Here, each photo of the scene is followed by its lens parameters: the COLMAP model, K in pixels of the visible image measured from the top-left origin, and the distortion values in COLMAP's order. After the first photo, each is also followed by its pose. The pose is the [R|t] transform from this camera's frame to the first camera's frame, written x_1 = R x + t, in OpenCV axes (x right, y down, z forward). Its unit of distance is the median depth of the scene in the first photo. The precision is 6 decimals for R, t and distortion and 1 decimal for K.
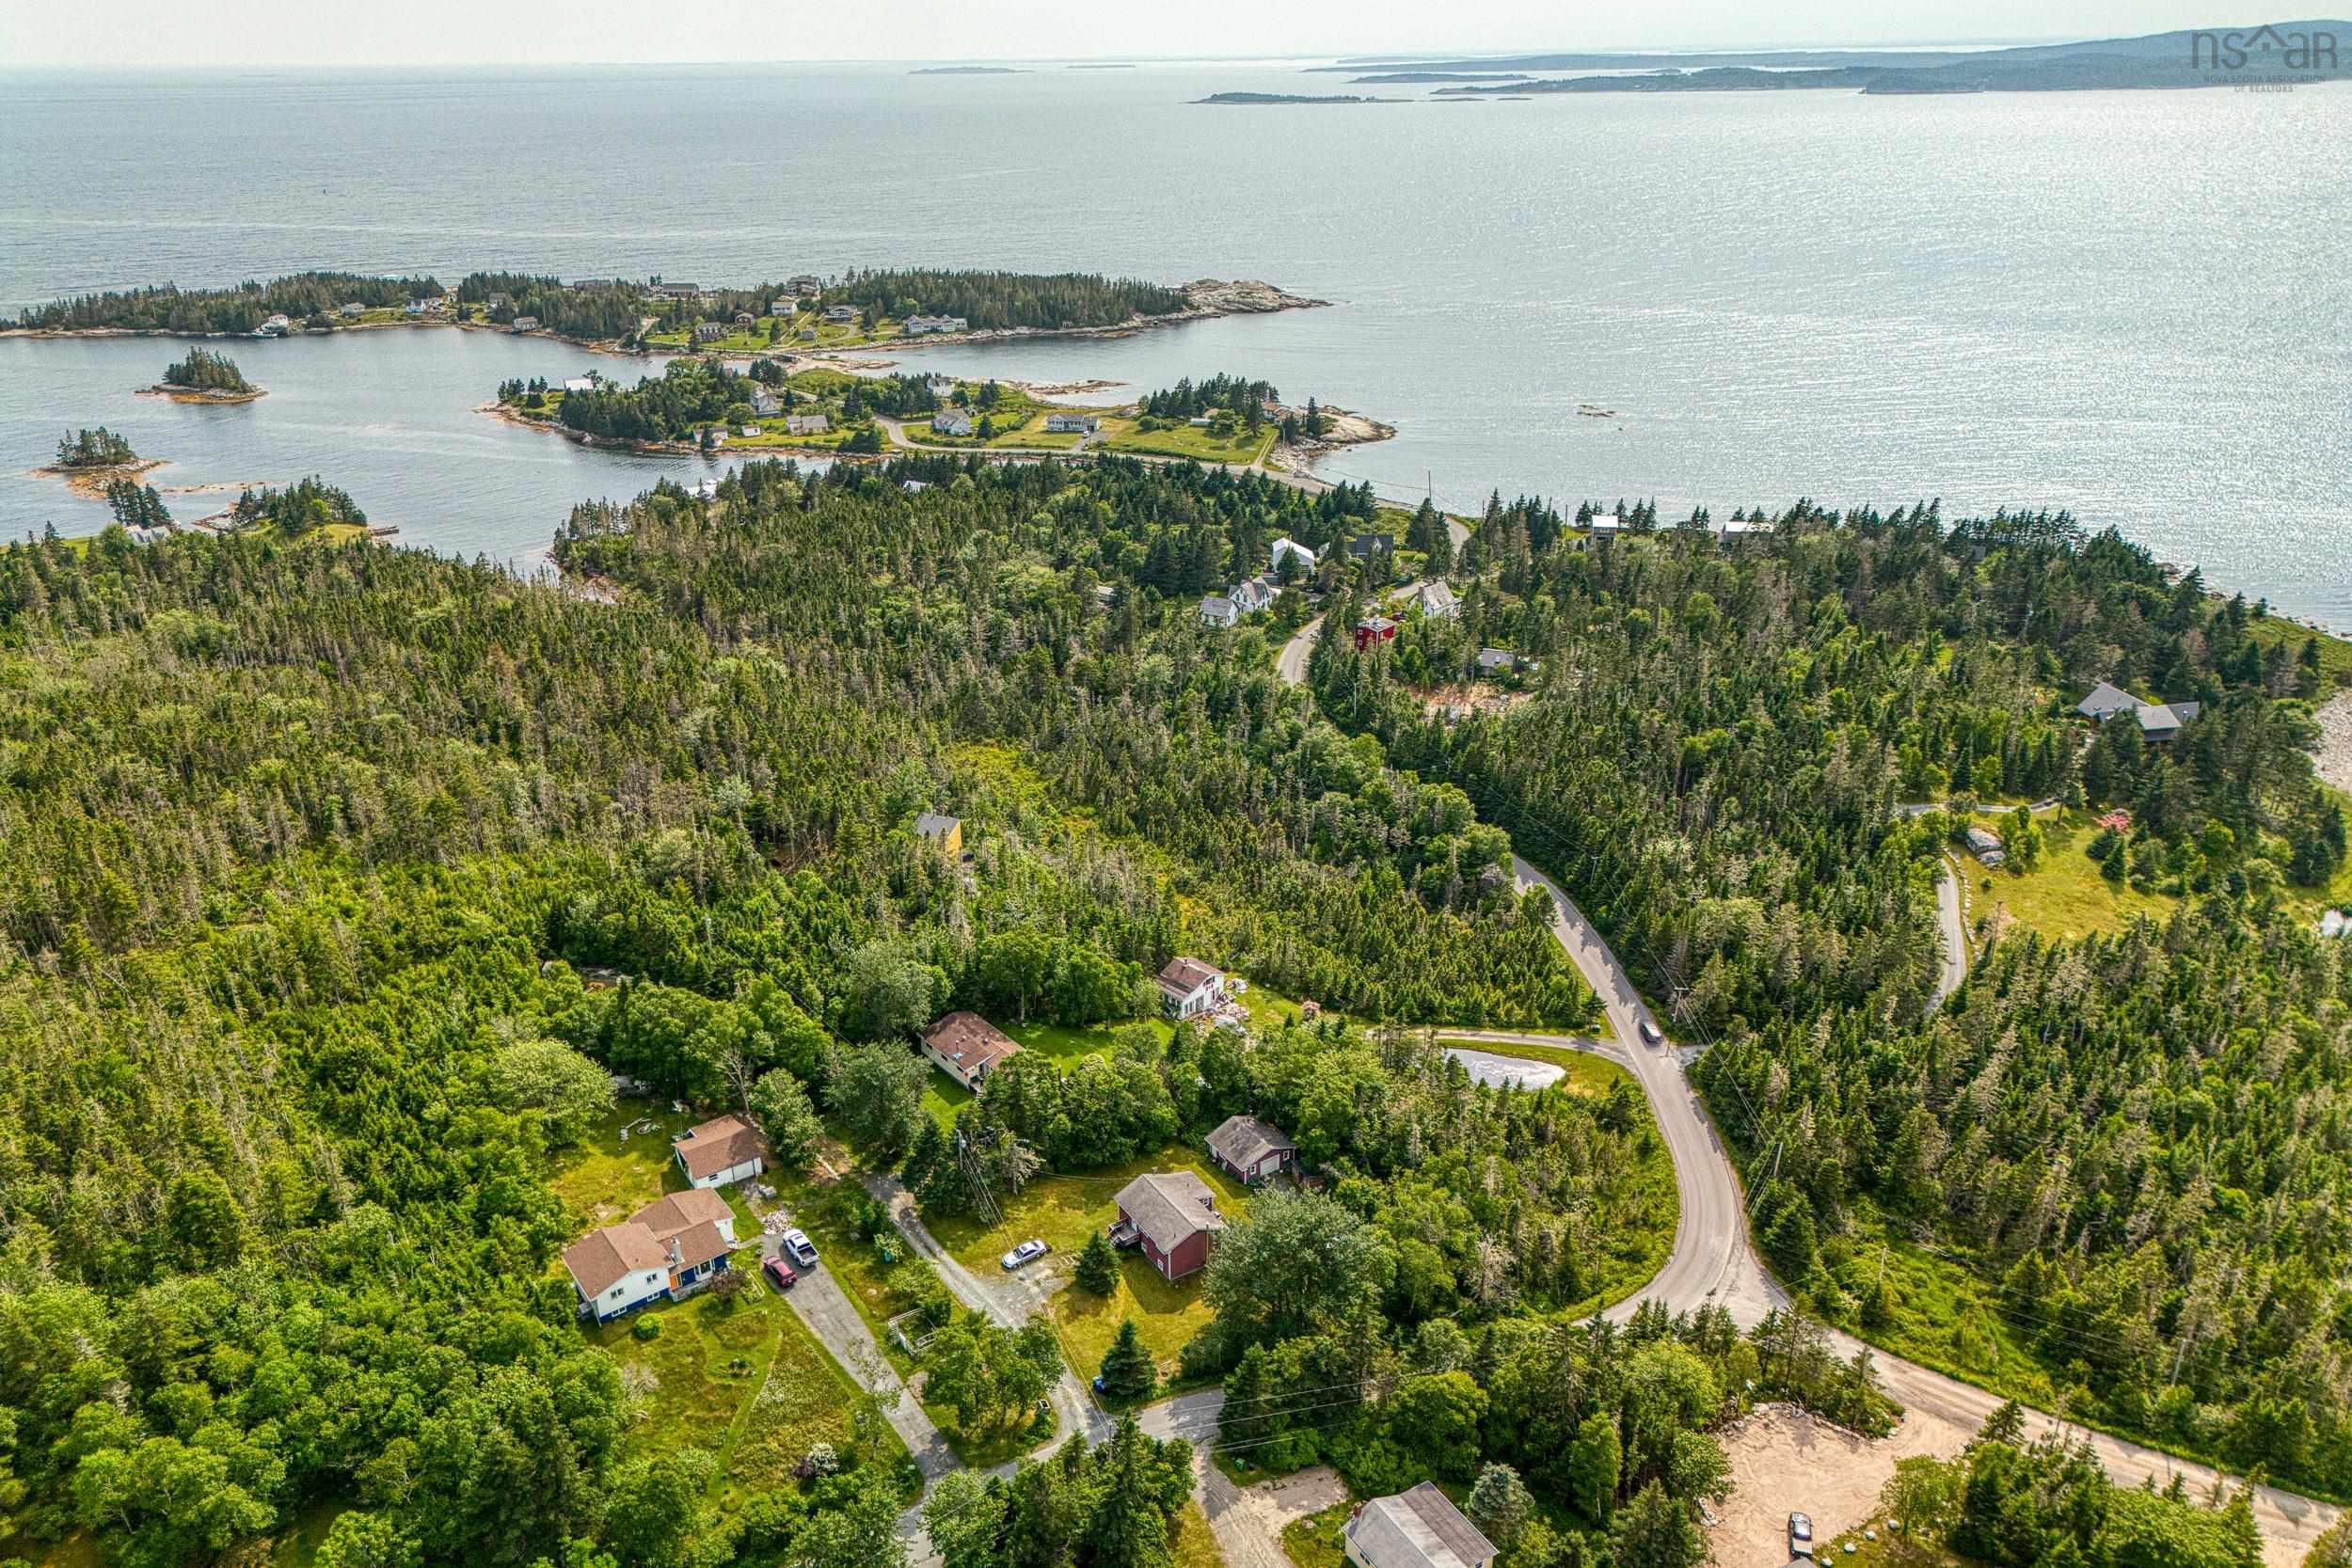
lens RADIAL K [[1717.2, 0, 1176.0], [0, 1717.2, 784.0], [0, 0, 1]] dist [0.077093, -0.067264]
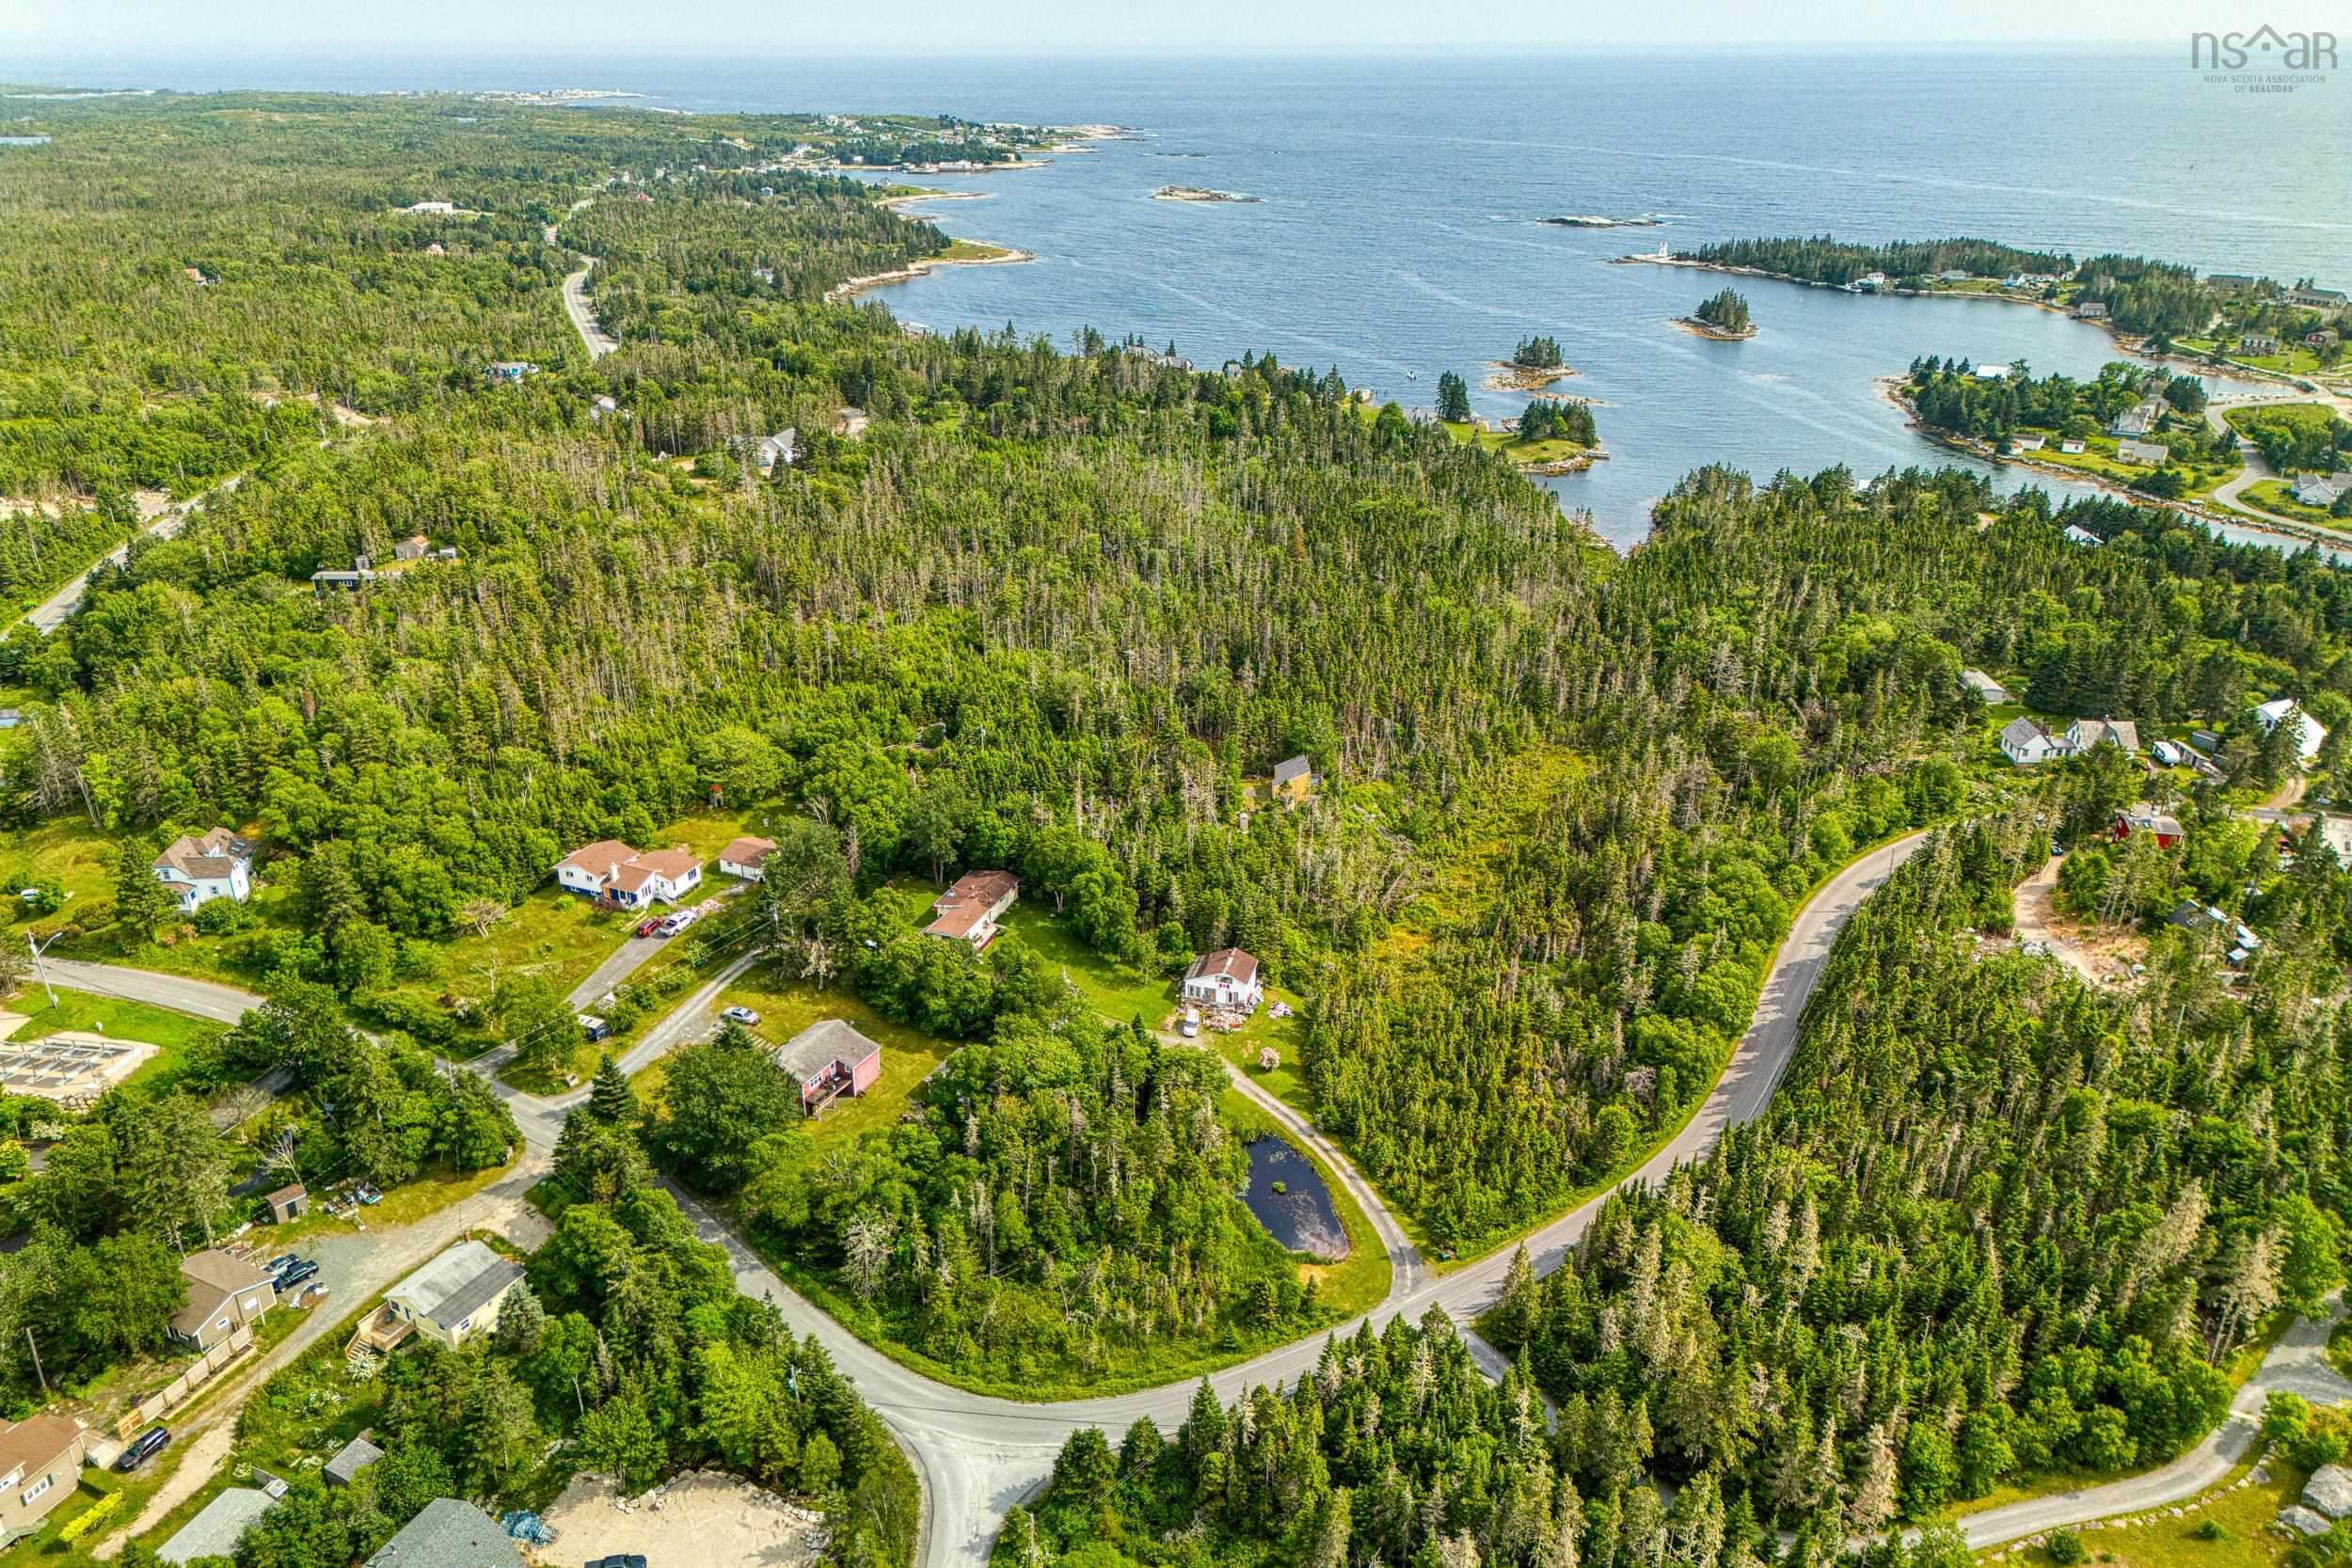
lens RADIAL K [[1654.0, 0, 1160.6], [0, 1654.0, 728.8], [0, 0, 1]] dist [0.069487, -0.054027]
pose [[0.492292, 0.345287, -0.799015, 0.196117], [-0.345659, 0.920021, 0.184610, -0.049220], [0.798855, 0.185304, 0.572270, 0.111116]]
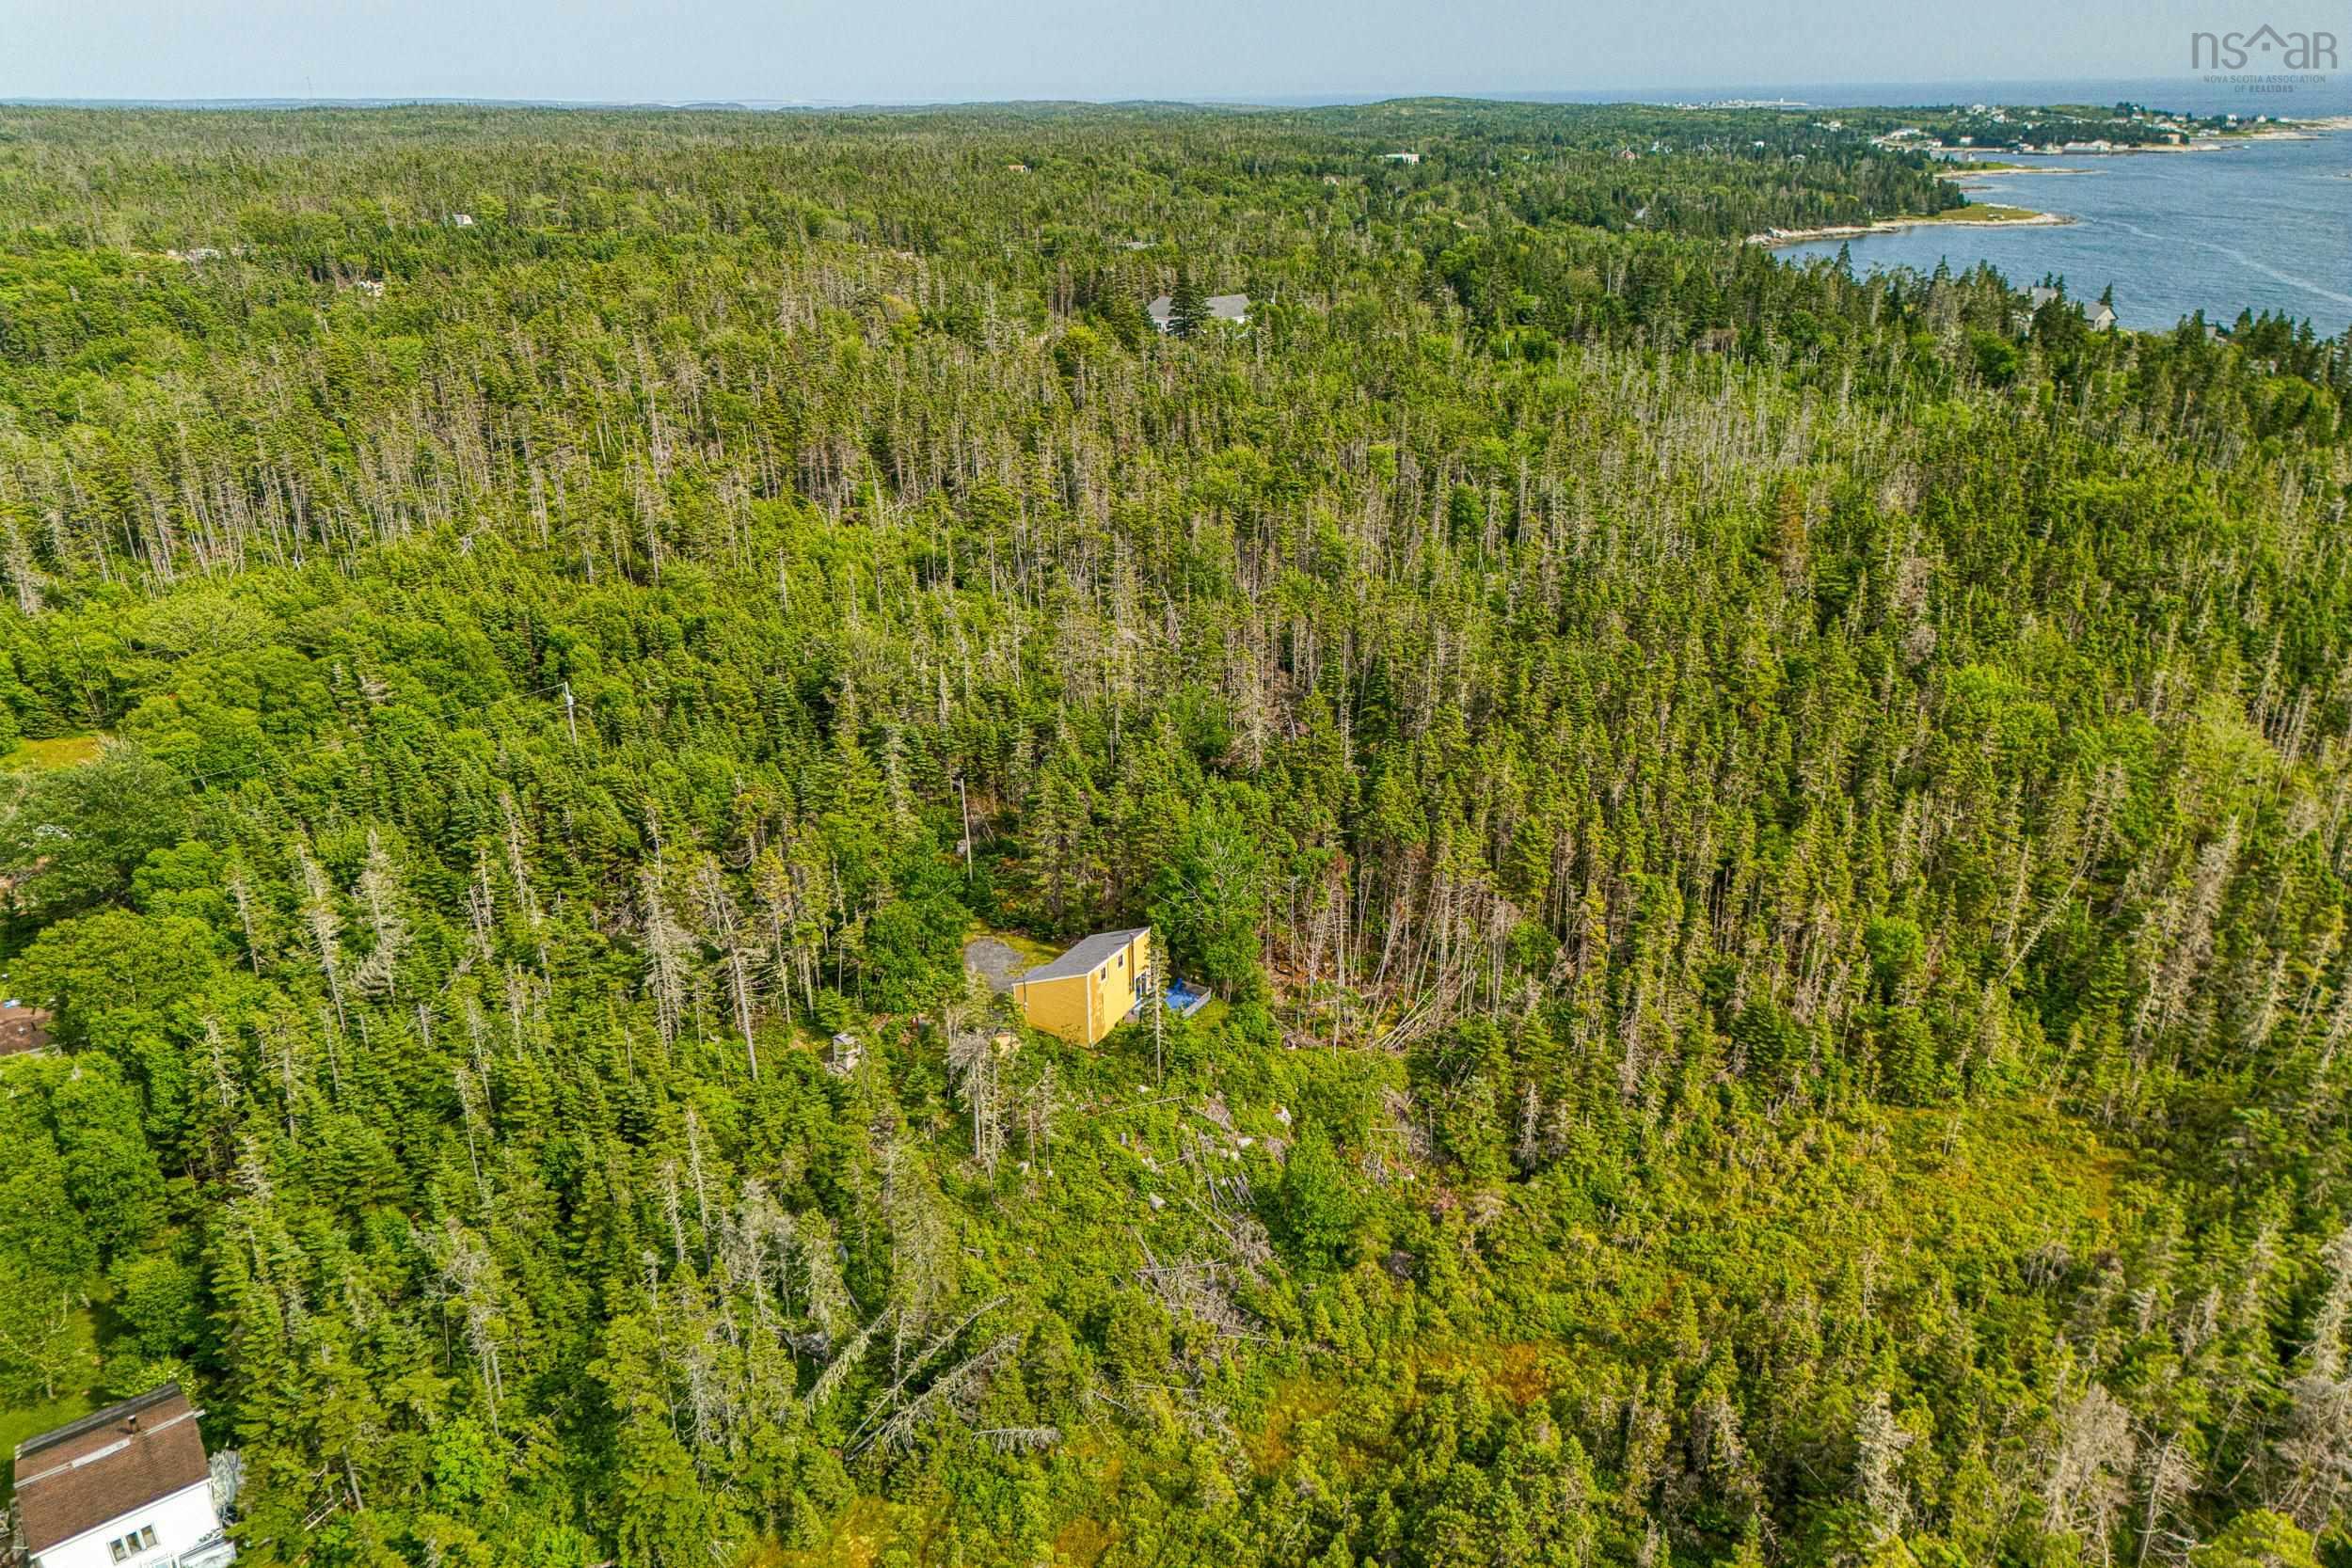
lens RADIAL K [[1635.0, 0, 1188.5], [0, 1635.0, 779.3], [0, 0, 1]] dist [0.082053, -0.087564]
pose [[-0.131235, 0.398080, -0.907915, 0.062063], [-0.372722, 0.828828, 0.417280, -0.057689], [0.918616, 0.393161, 0.039602, 0.313006]]
